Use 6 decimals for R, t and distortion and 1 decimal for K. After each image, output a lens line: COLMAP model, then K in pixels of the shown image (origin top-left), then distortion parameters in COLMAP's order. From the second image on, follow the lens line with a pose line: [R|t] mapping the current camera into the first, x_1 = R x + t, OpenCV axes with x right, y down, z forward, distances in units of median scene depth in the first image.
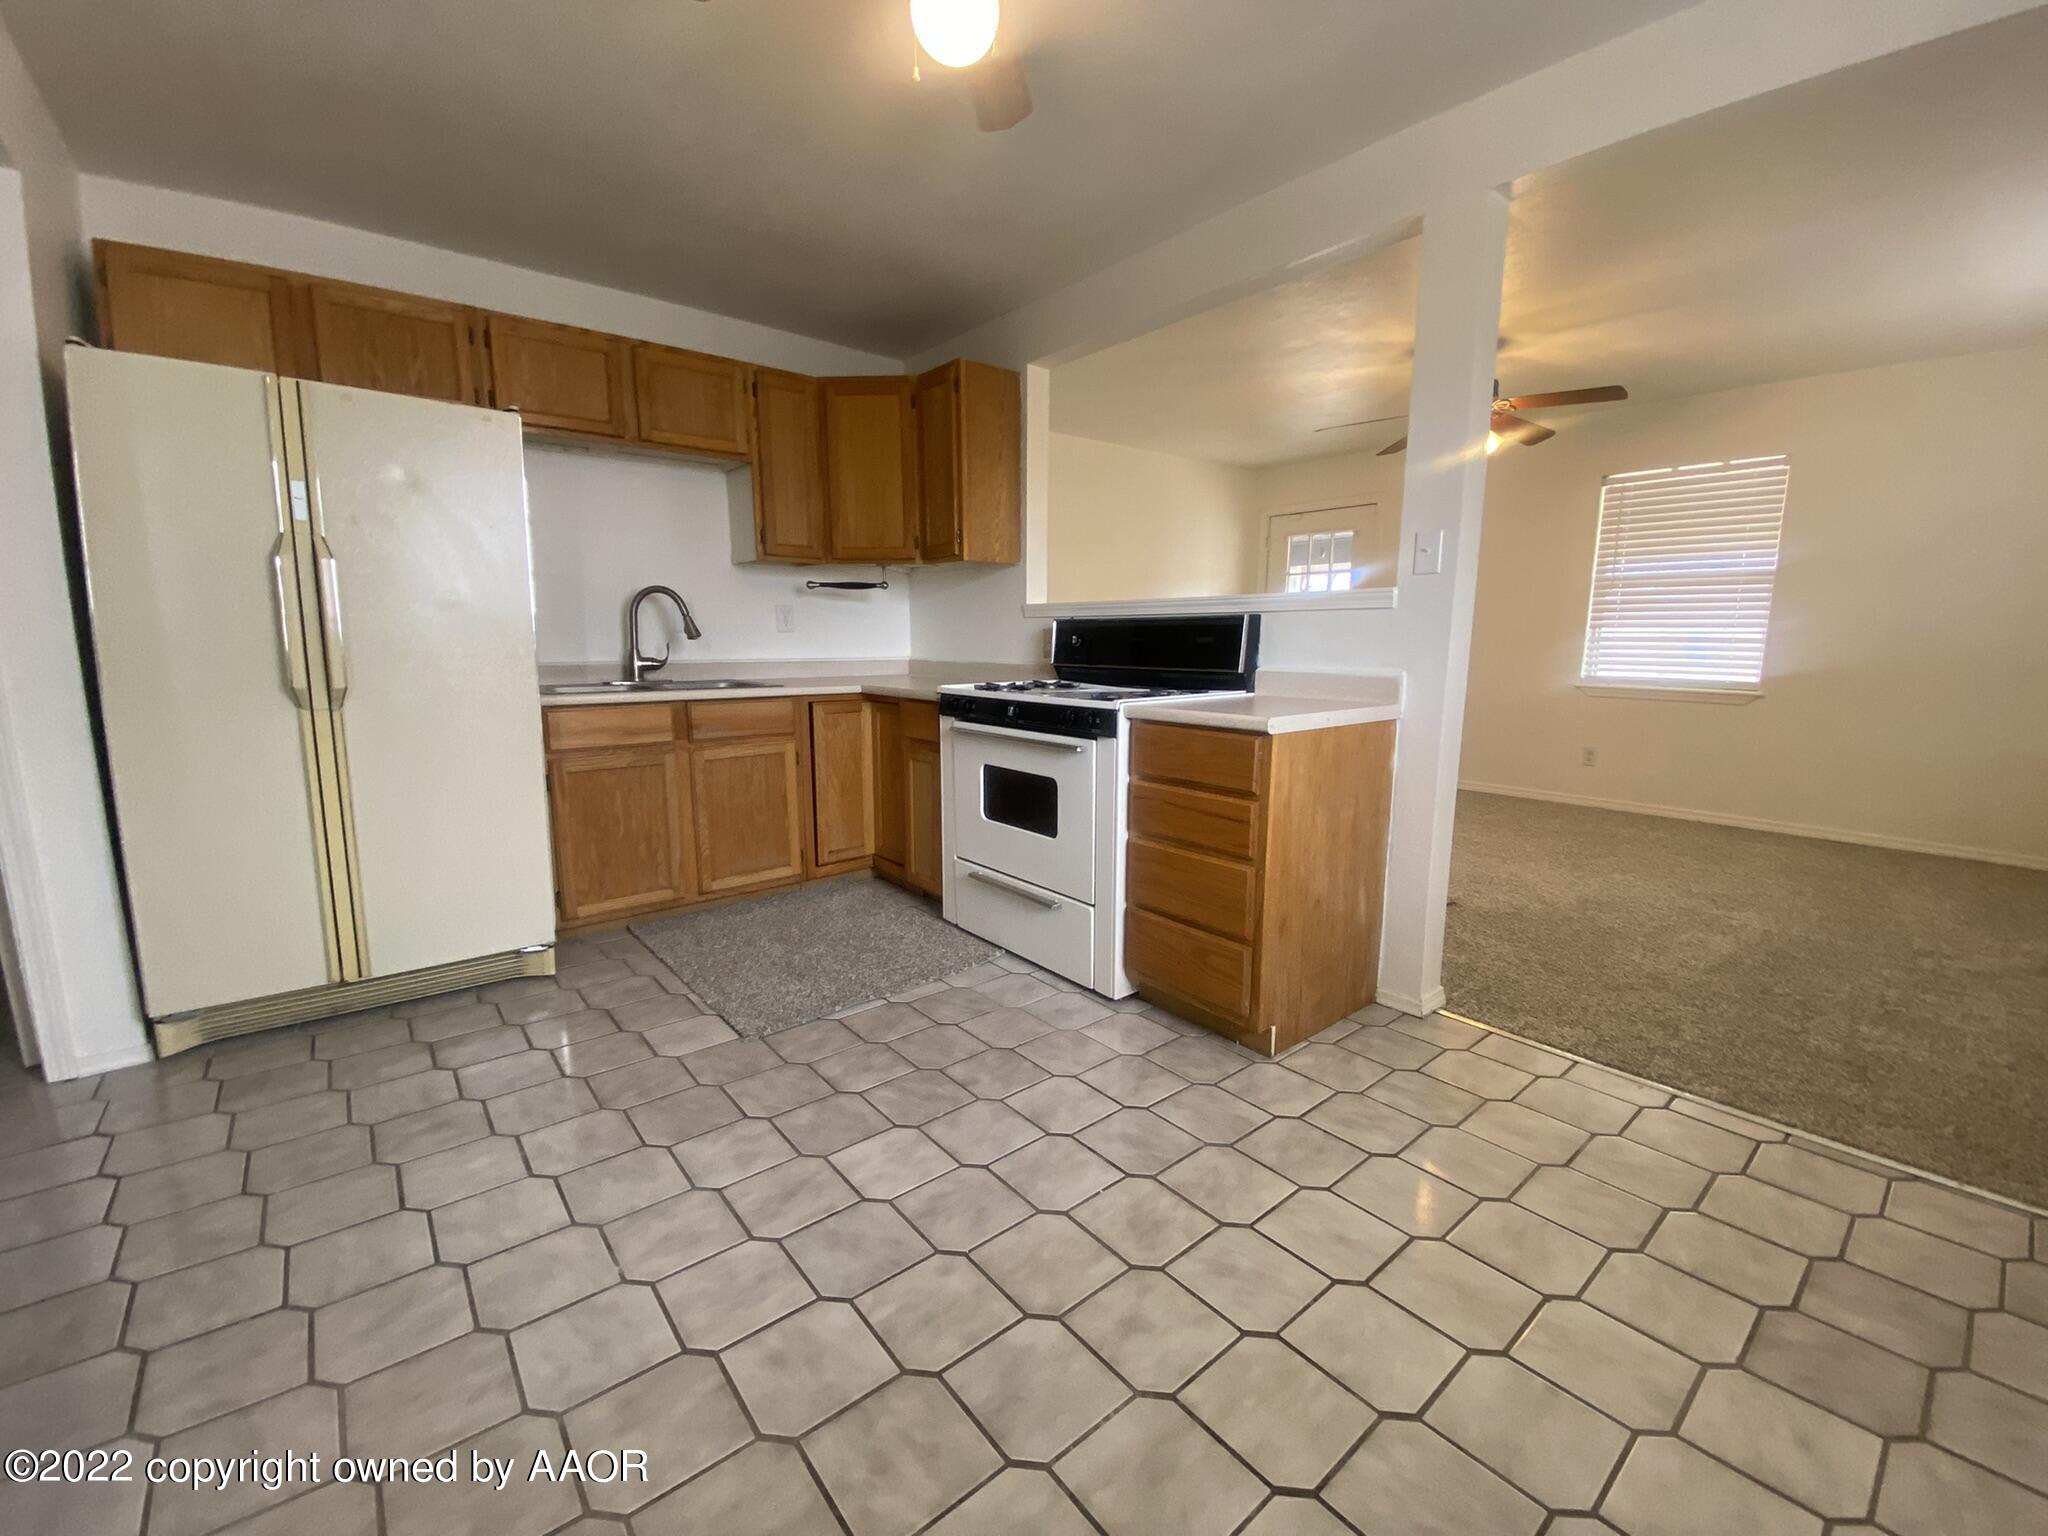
lens RADIAL K [[835.2, 0, 1024.0], [0, 835.2, 768.0], [0, 0, 1]] dist [0.000138, -0.012862]
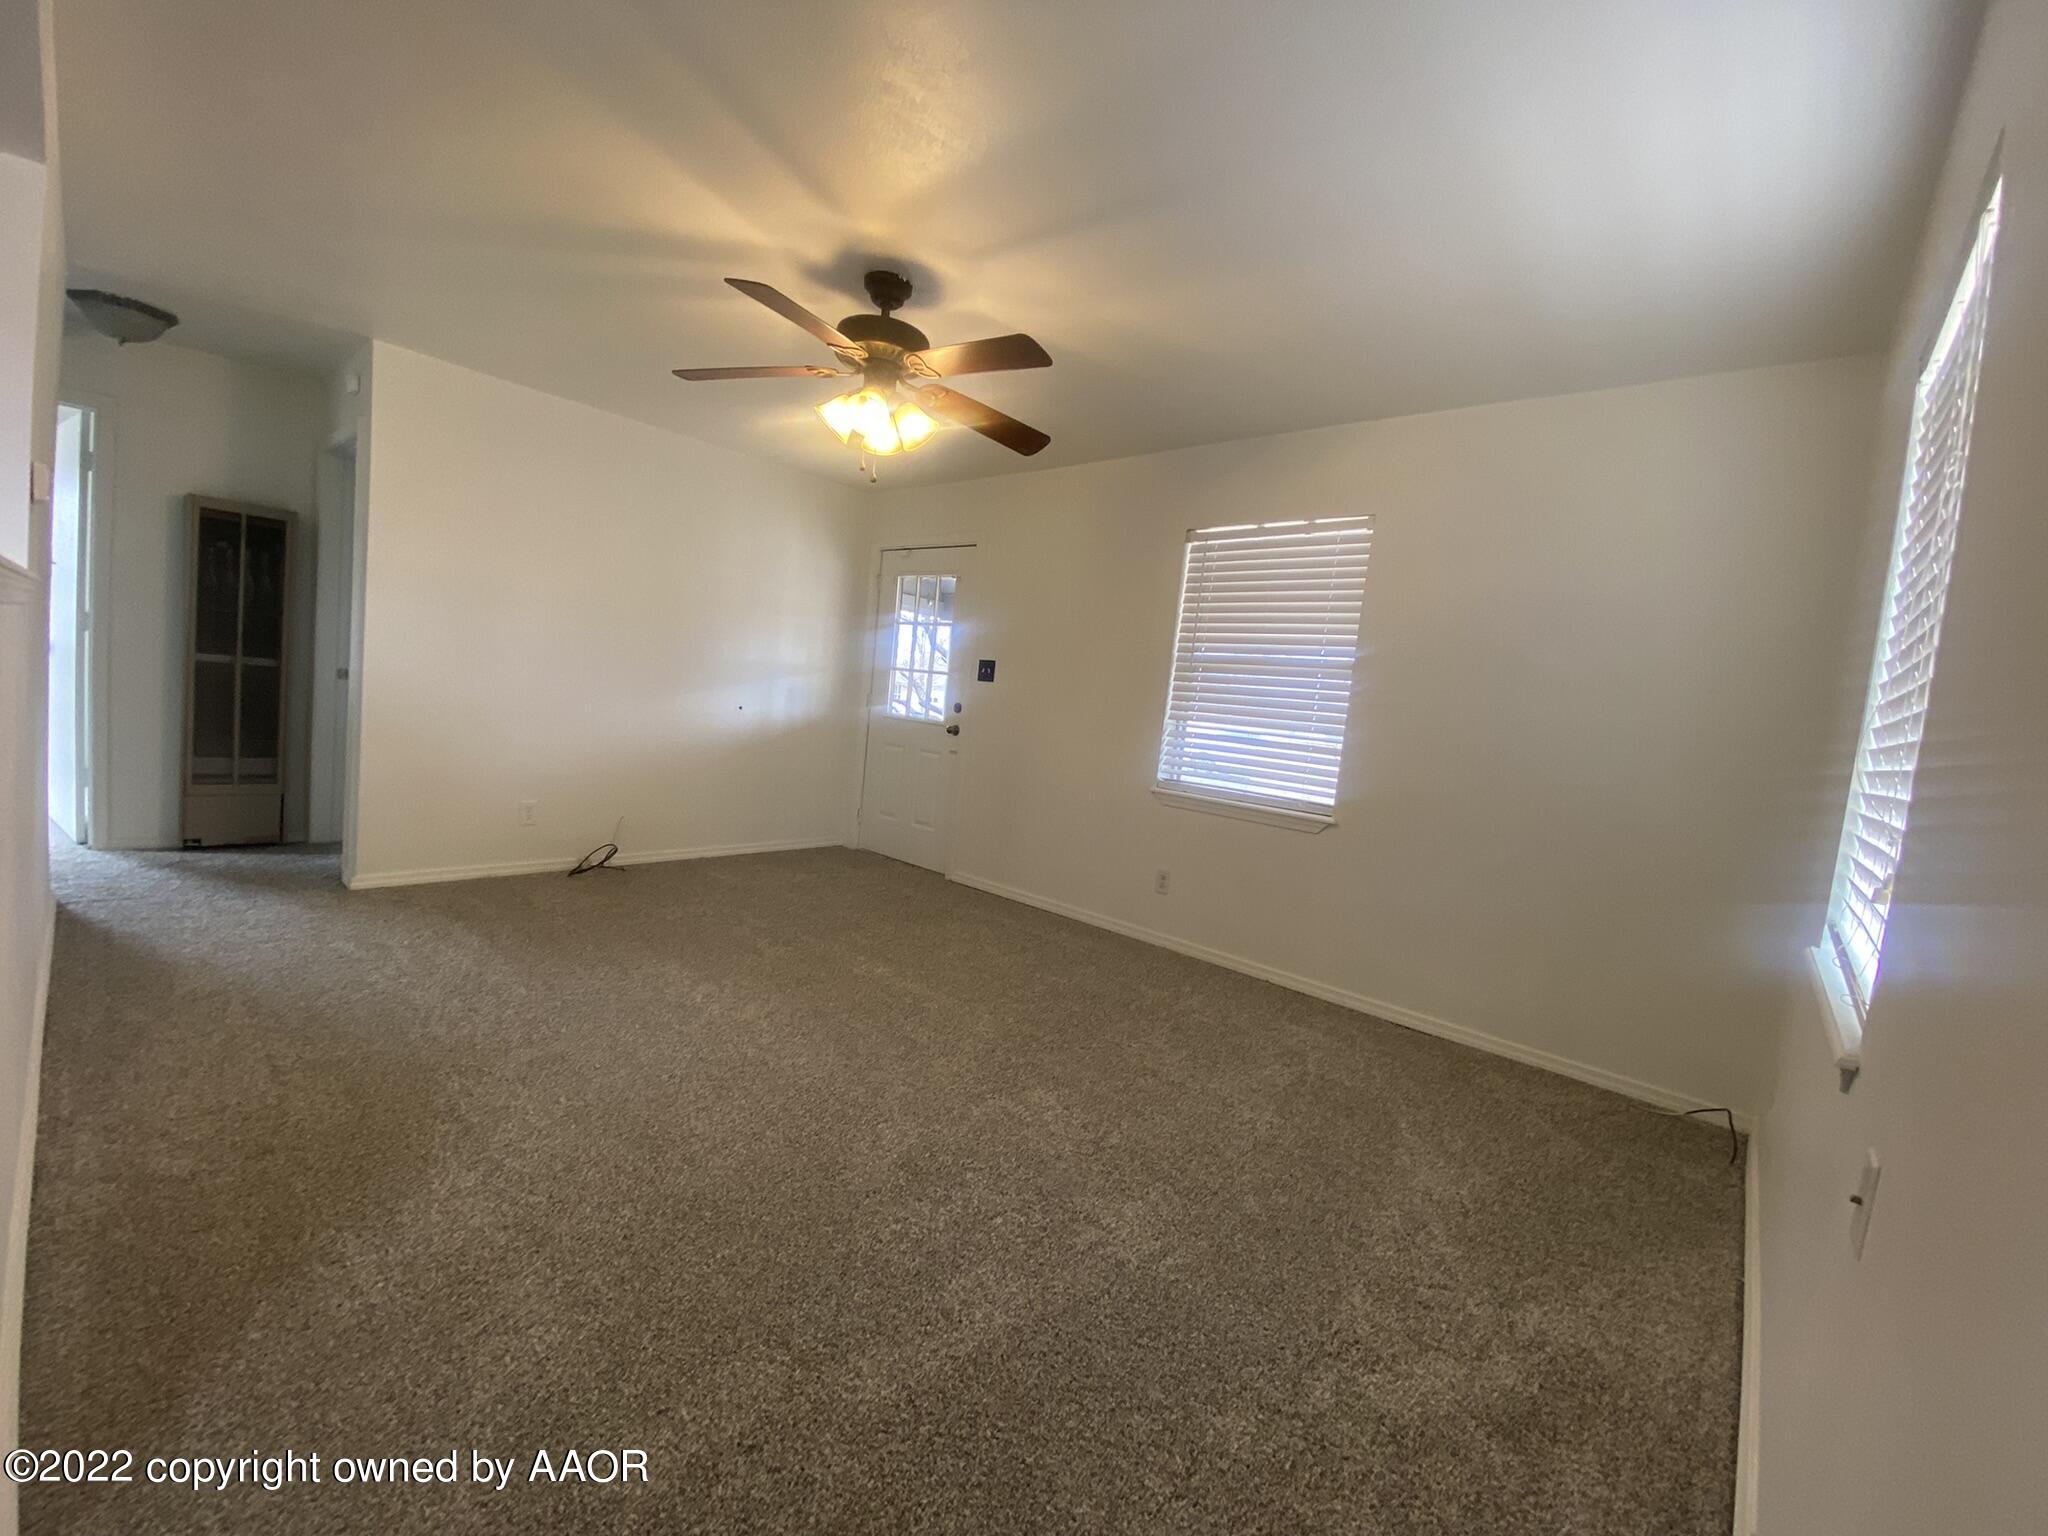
lens RADIAL K [[823.3, 0, 1024.0], [0, 823.3, 768.0], [0, 0, 1]] dist [-0.000044, -0.000012]
pose [[0.983606, 0.079795, 0.161715, 0.442247], [-0.068684, 0.994951, -0.073176, -0.057773], [-0.166738, 0.060869, 0.984121, 0.271142]]
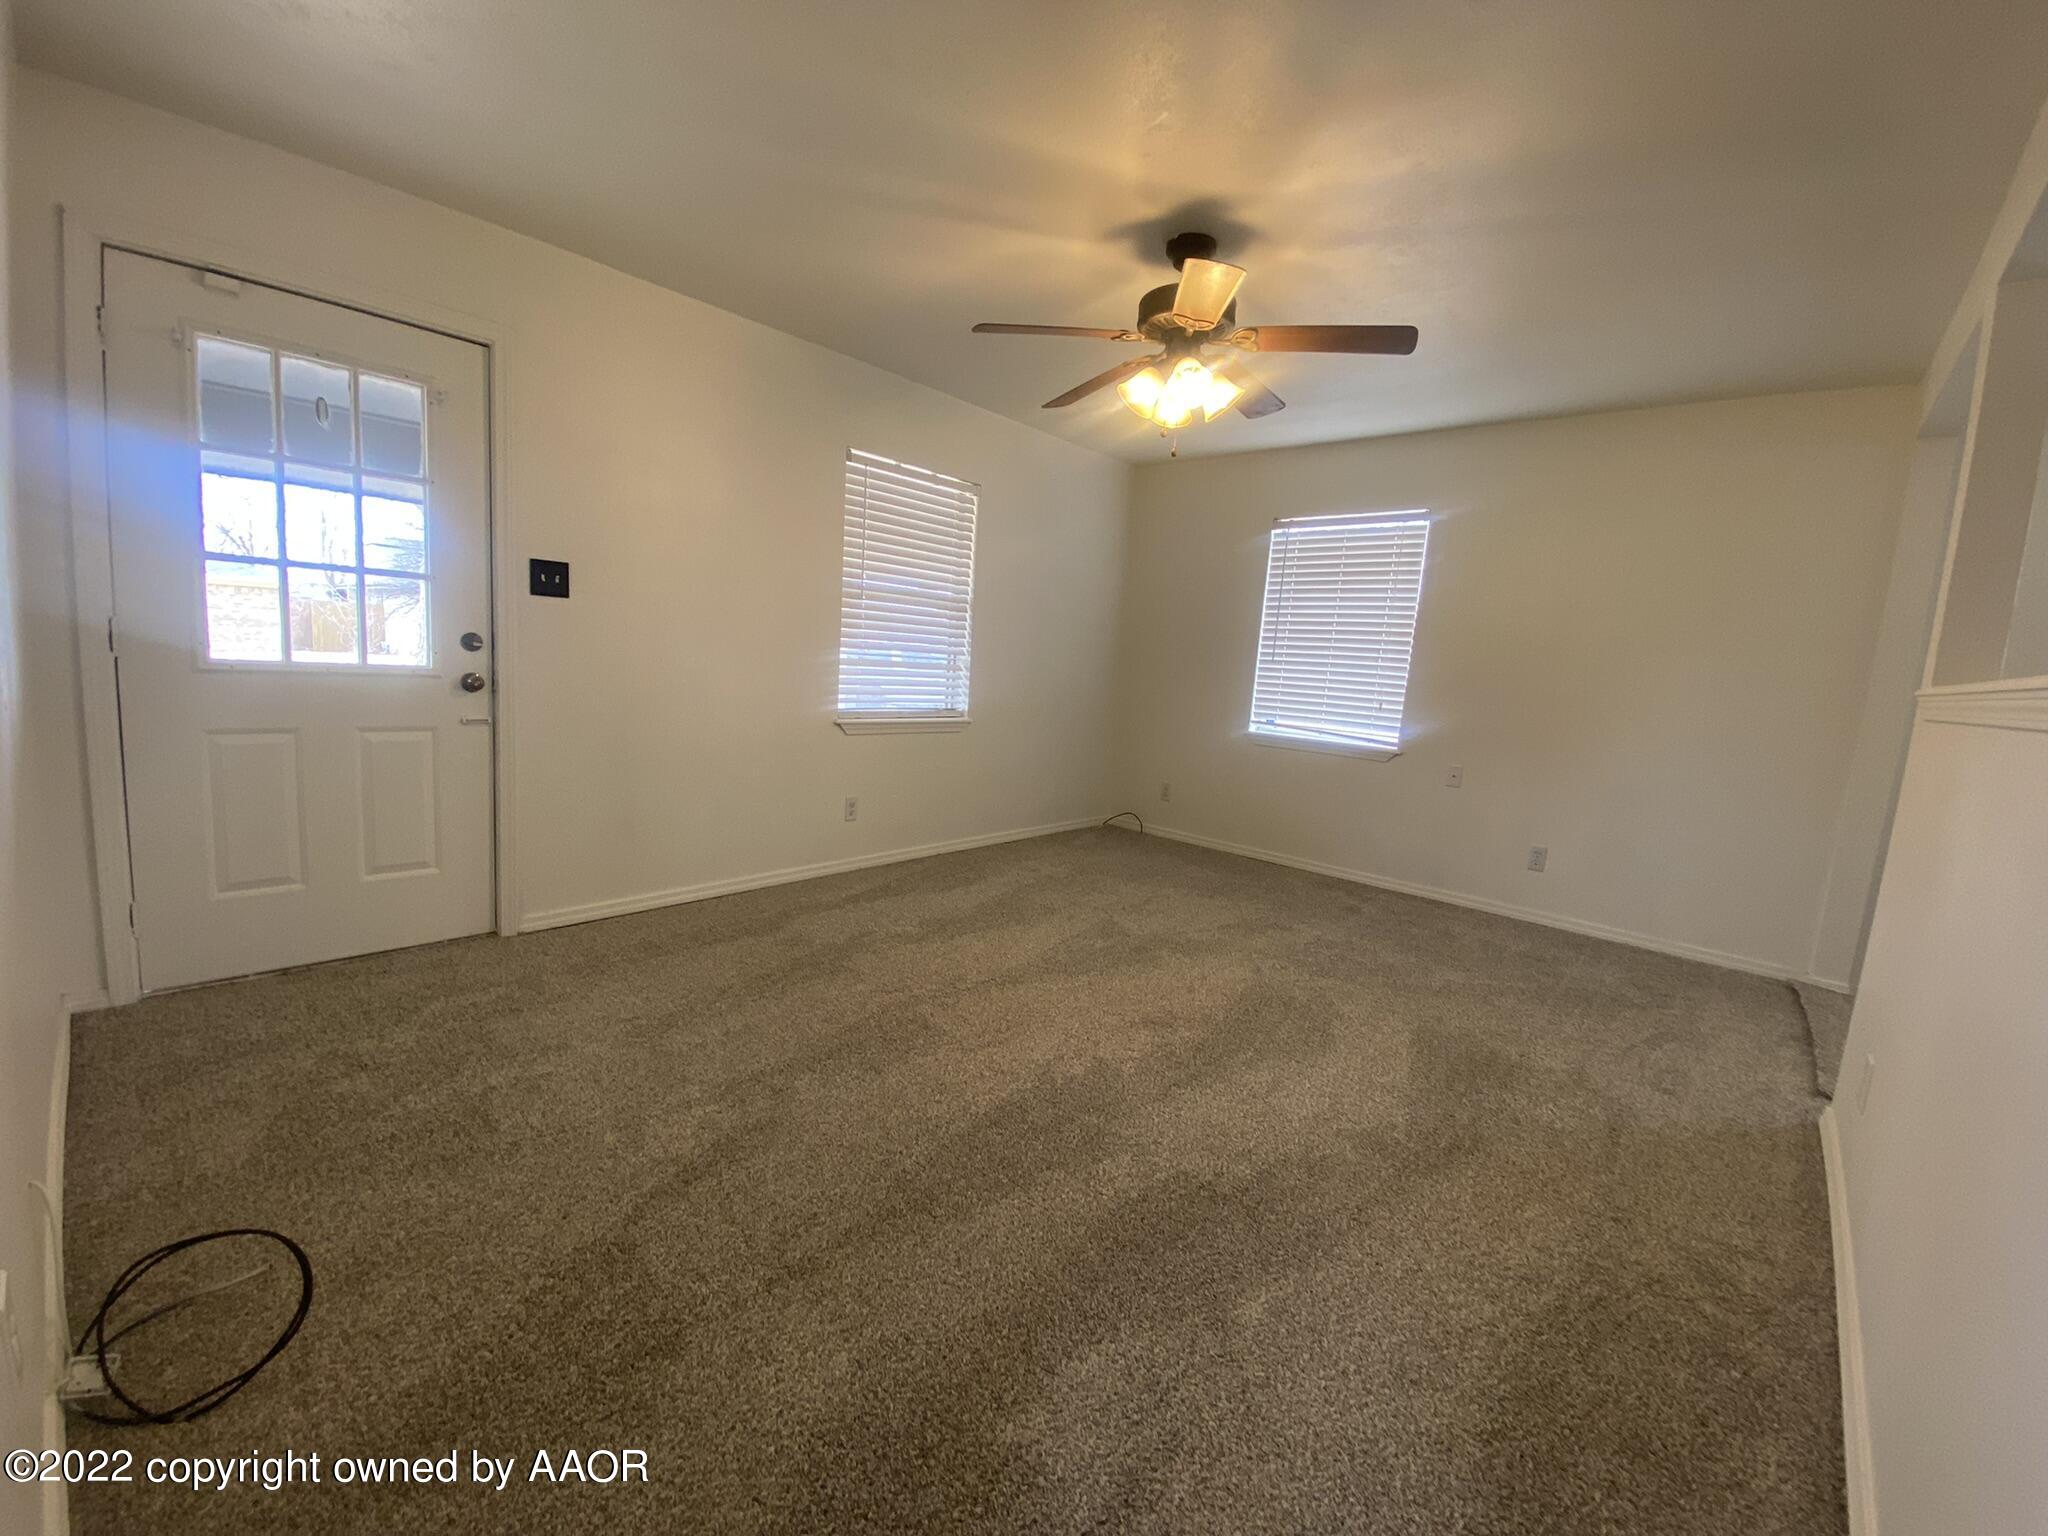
lens RADIAL K [[835.2, 0, 1024.0], [0, 835.2, 768.0], [0, 0, 1]] dist [0.000138, -0.012862]
pose [[-0.182784, -0.145127, 0.972383, -0.122562], [0.086302, 0.982859, 0.162913, -0.177028], [-0.979358, 0.113696, -0.167127, 1.023698]]
